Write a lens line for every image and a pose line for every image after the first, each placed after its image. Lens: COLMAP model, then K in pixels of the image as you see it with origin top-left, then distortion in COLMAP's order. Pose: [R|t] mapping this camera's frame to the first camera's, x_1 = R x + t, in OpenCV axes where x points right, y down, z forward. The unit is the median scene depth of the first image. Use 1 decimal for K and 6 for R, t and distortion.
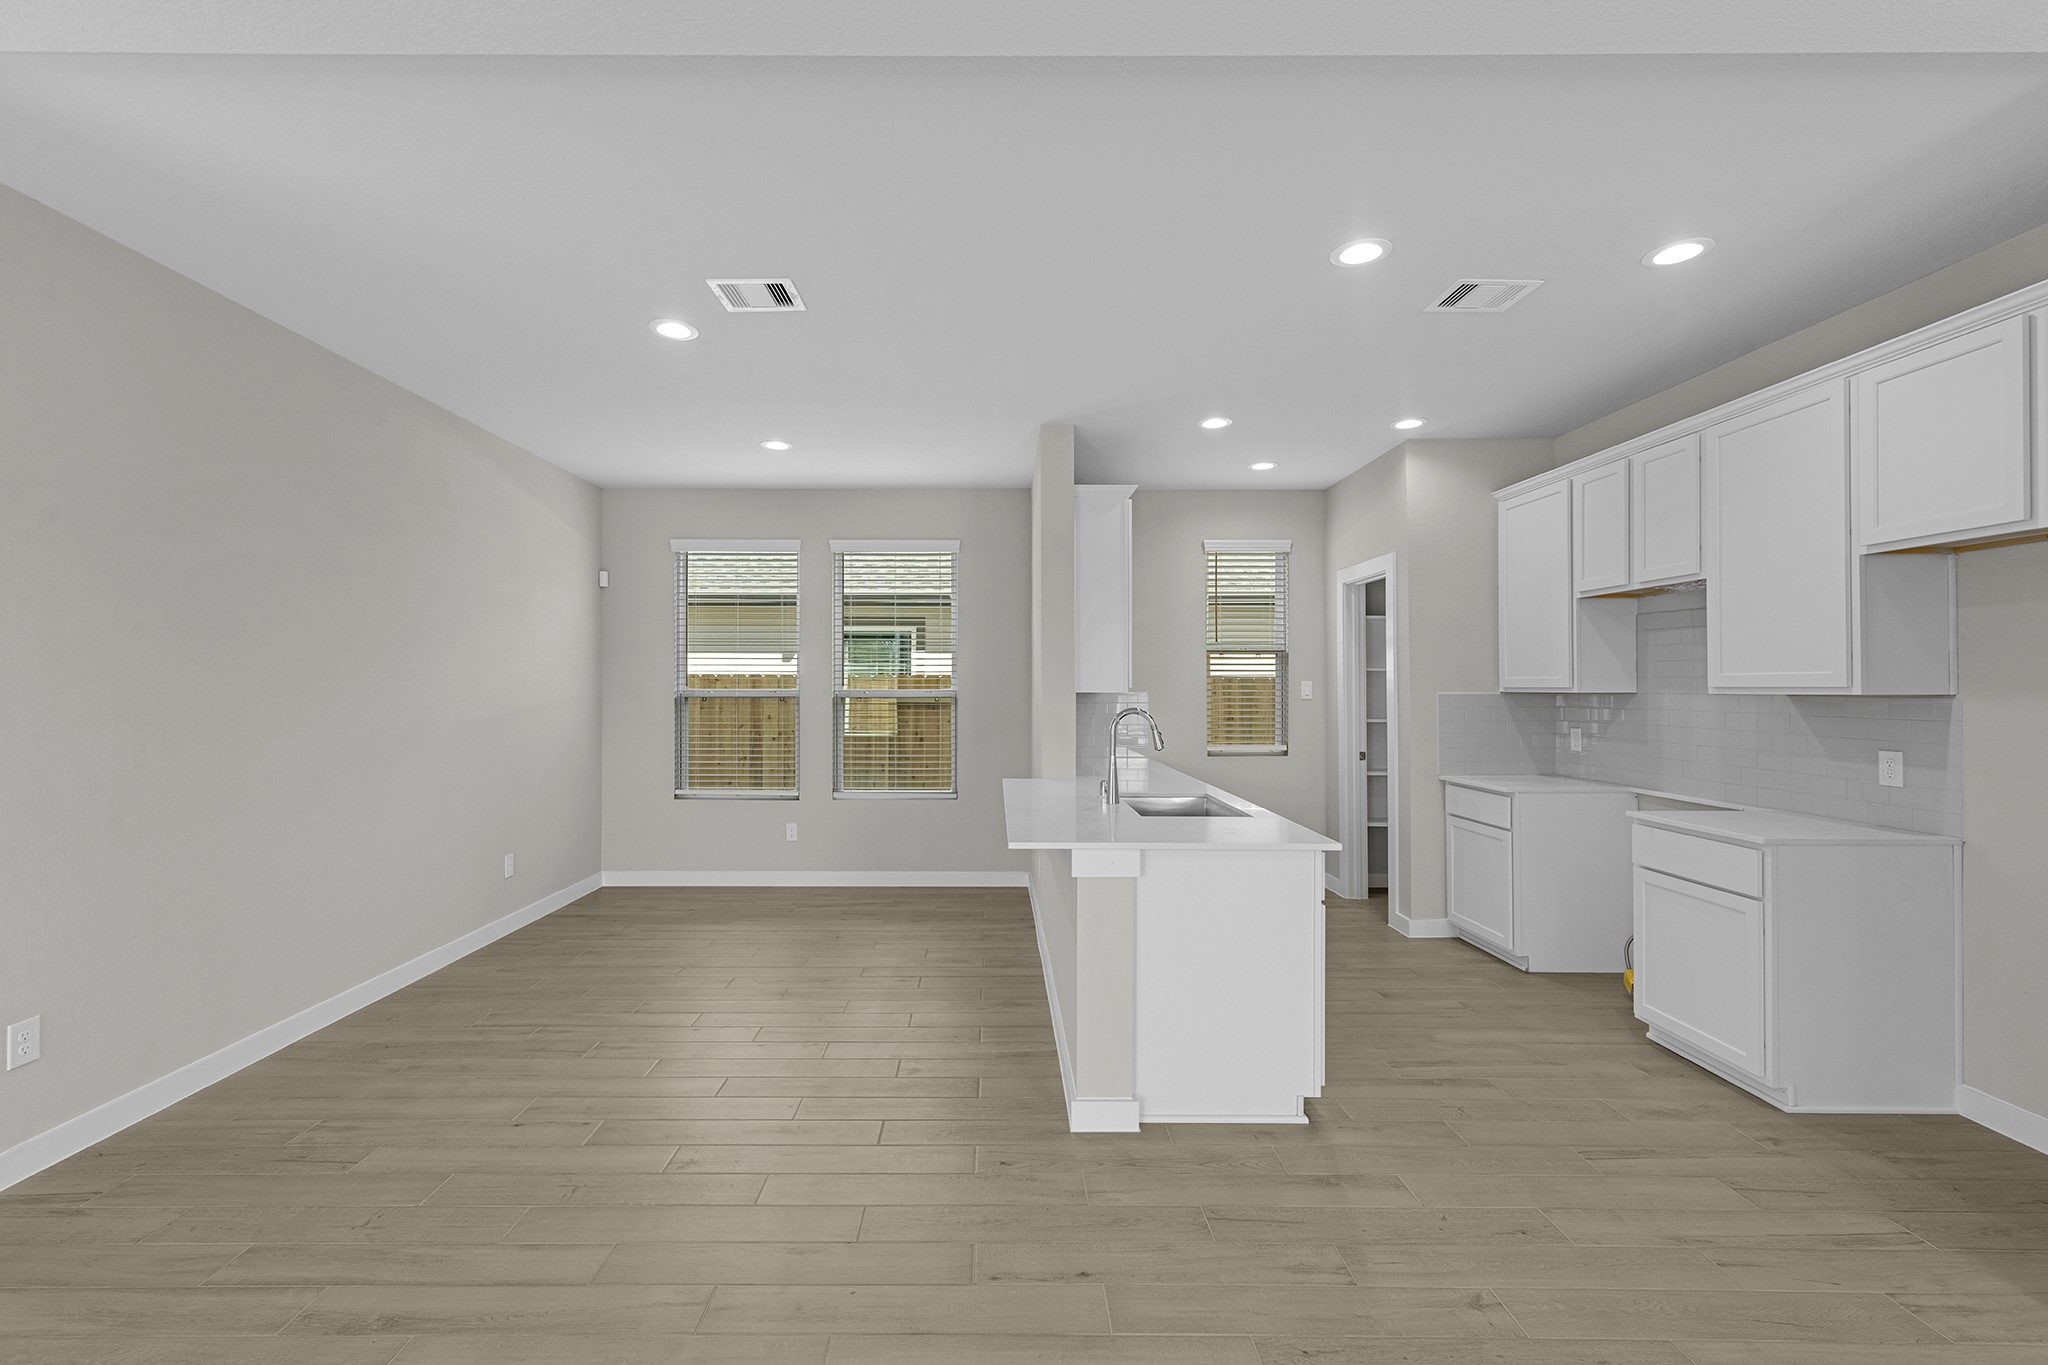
lens RADIAL K [[876.0, 0, 994.1], [0, 876.0, 697.3], [0, 0, 1]] dist [0.002627, 0.000395]
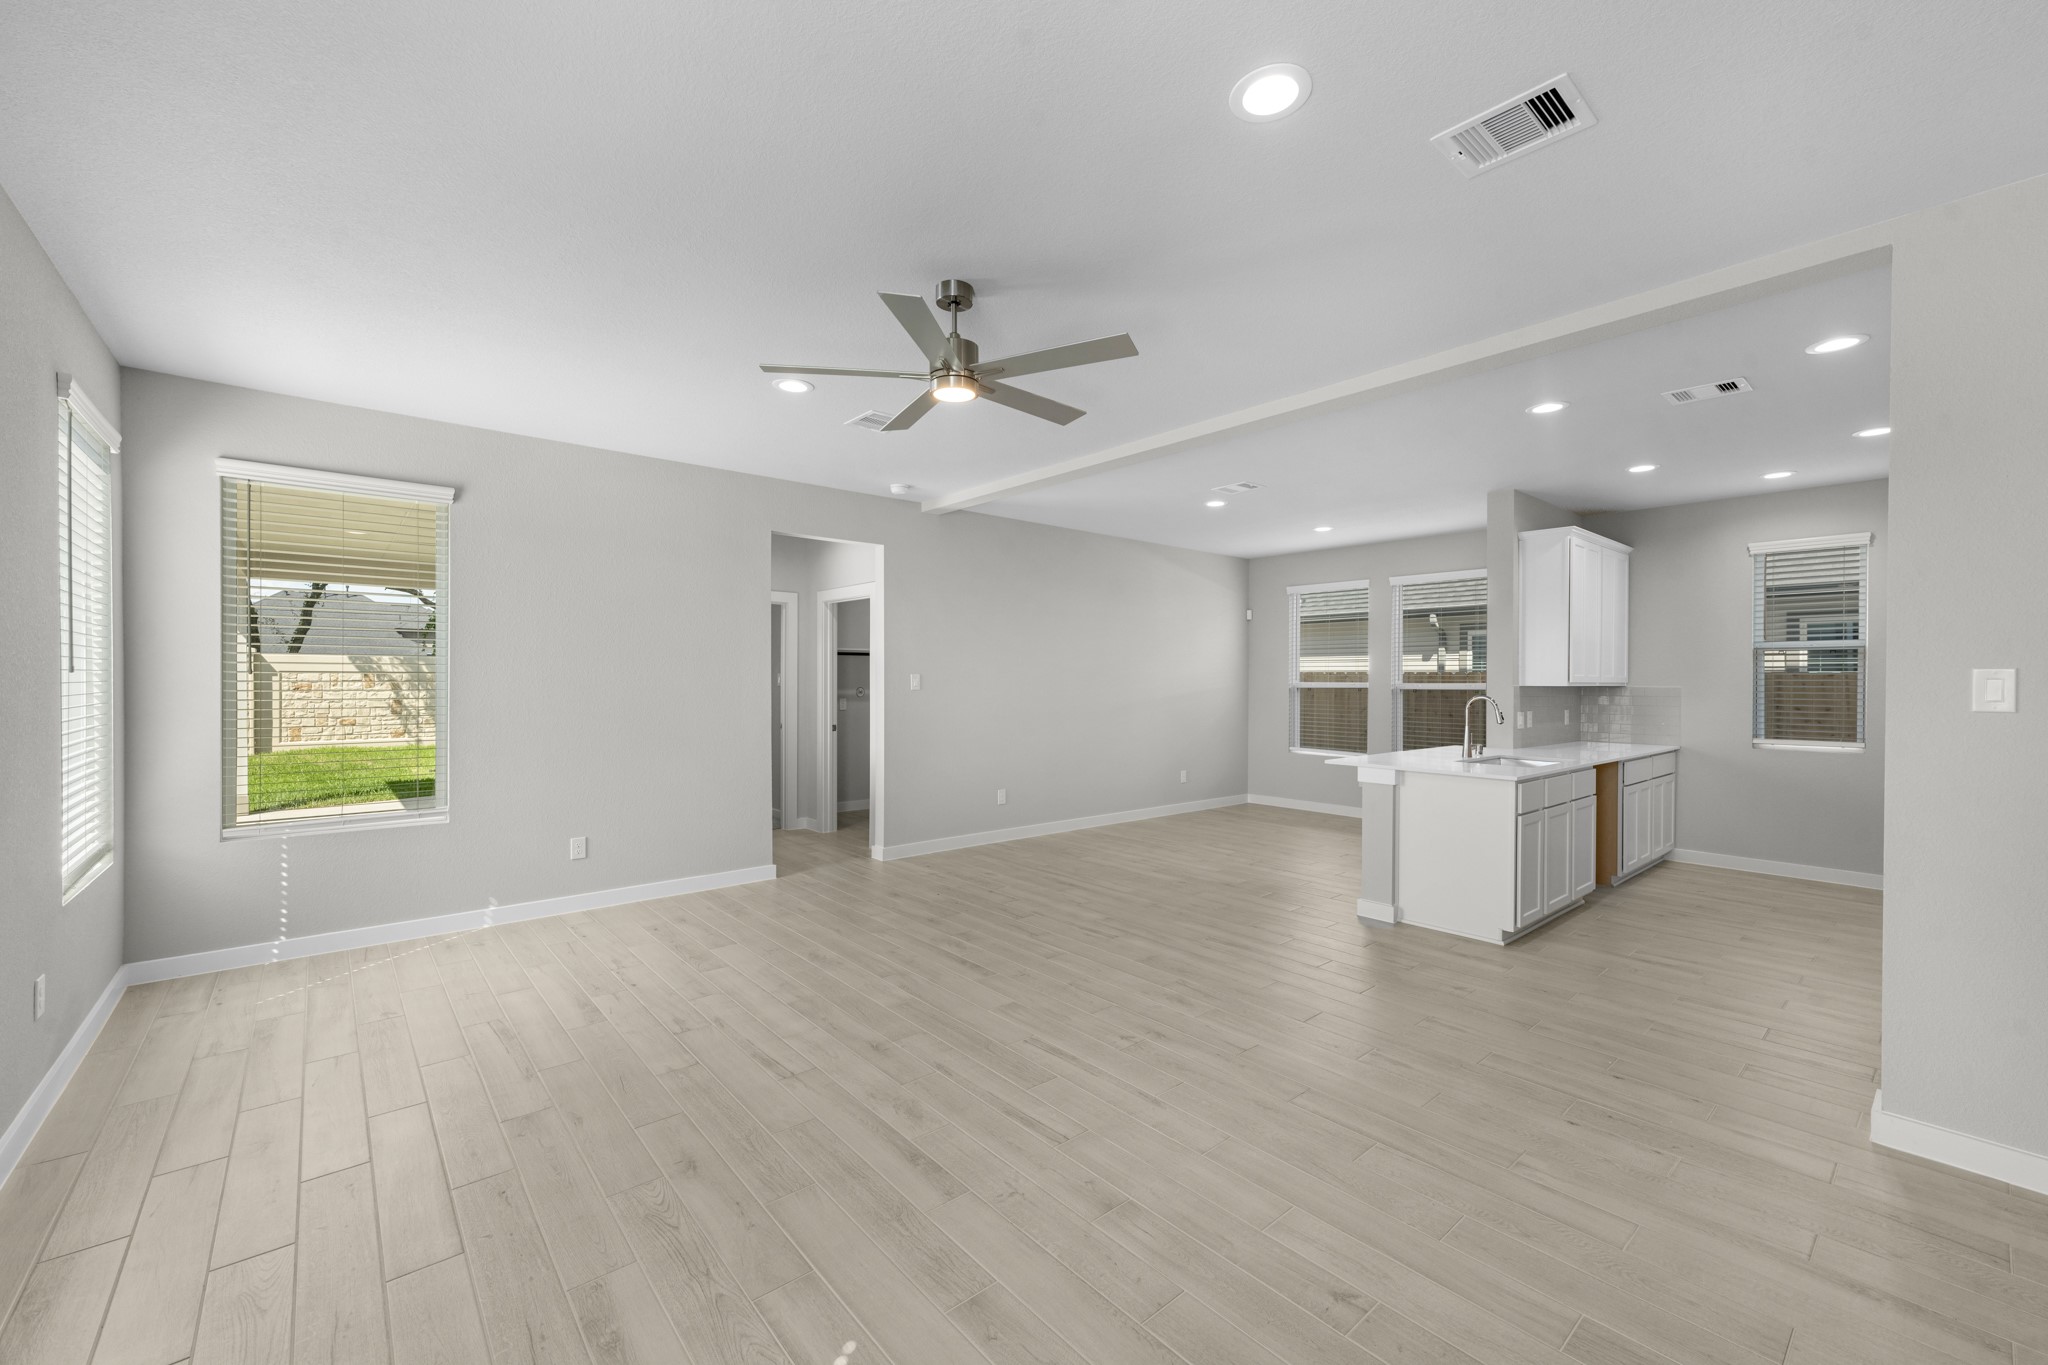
lens RADIAL K [[810.3, 0, 1026.0], [0, 810.3, 685.4], [0, 0, 1]] dist [0.014610, -0.000020]
pose [[0.661042, 0.008160, -0.750305, 0.764012], [-0.014724, 0.999889, -0.002098, 0.014285], [0.750204, 0.012435, 0.661089, -0.573716]]
